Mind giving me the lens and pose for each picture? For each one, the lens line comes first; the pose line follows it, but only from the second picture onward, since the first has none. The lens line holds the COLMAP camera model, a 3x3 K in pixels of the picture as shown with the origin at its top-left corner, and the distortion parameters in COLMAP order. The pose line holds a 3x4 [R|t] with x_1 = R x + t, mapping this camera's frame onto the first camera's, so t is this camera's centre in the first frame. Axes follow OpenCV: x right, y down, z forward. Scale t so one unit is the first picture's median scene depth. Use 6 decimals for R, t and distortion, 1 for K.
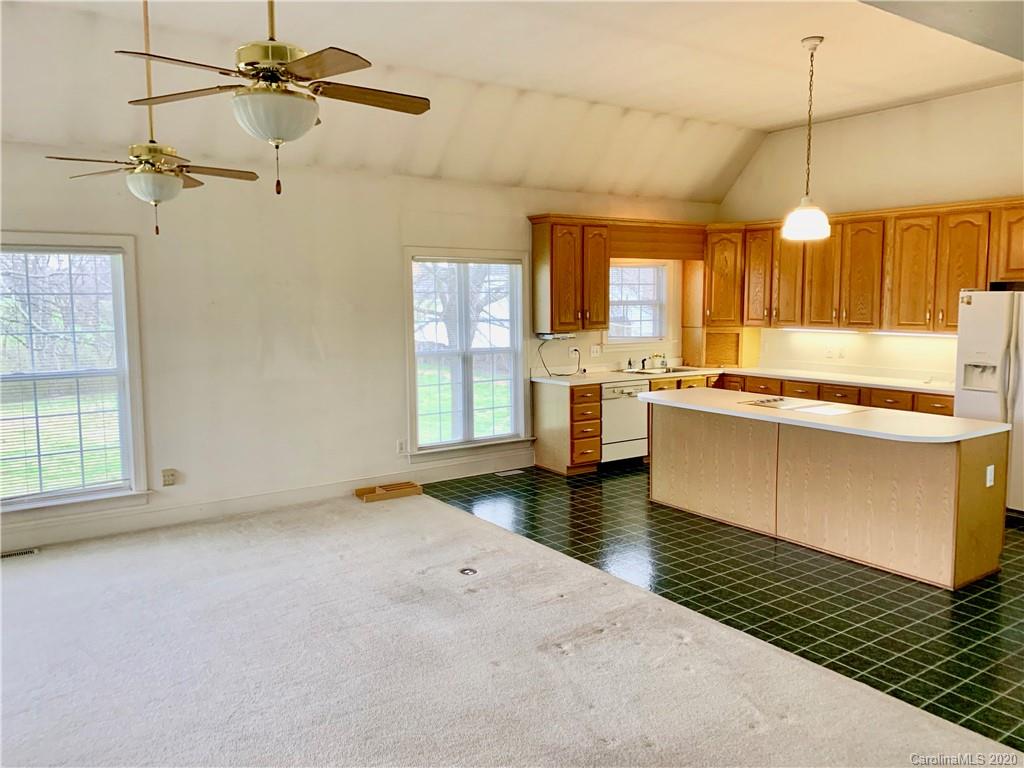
lens RADIAL K [[772.4, 0, 510.3], [0, 772.4, 380.3], [0, 0, 1]] dist [0.042417, -0.041890]
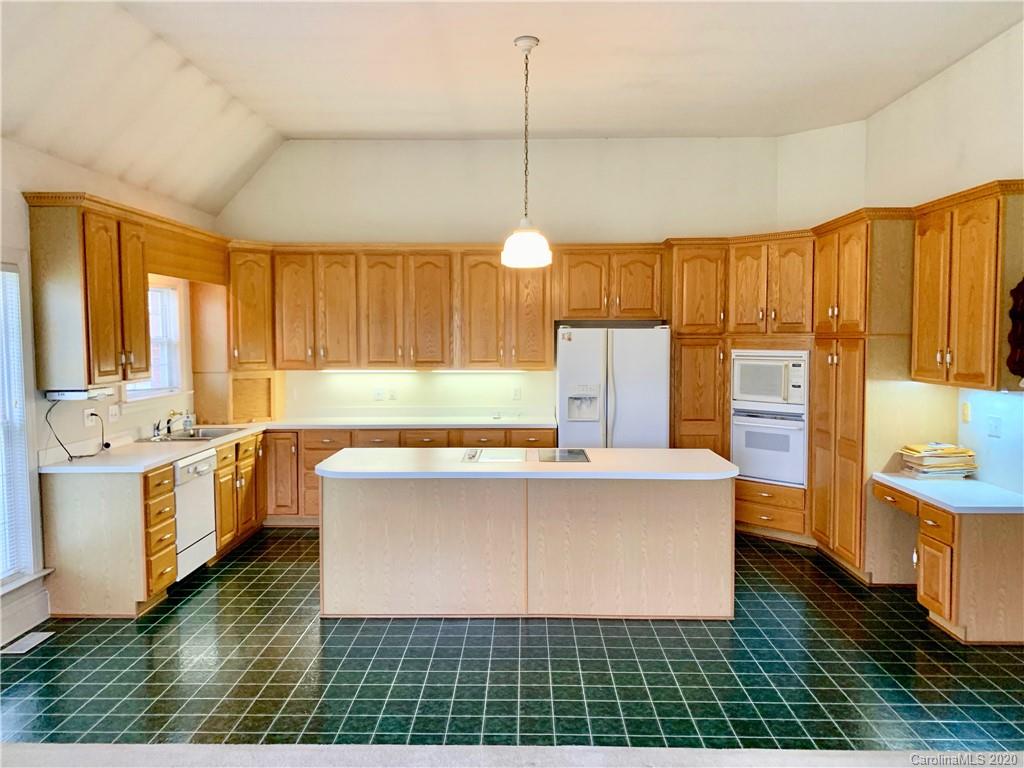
lens RADIAL K [[772.4, 0, 512.2], [0, 772.4, 385.2], [0, 0, 1]] dist [0.042417, -0.041890]
pose [[0.583745, -0.048731, 0.810473, -0.245285], [0.085749, 0.996315, -0.001856, -0.034335], [-0.807396, 0.070581, 0.585773, 0.368993]]
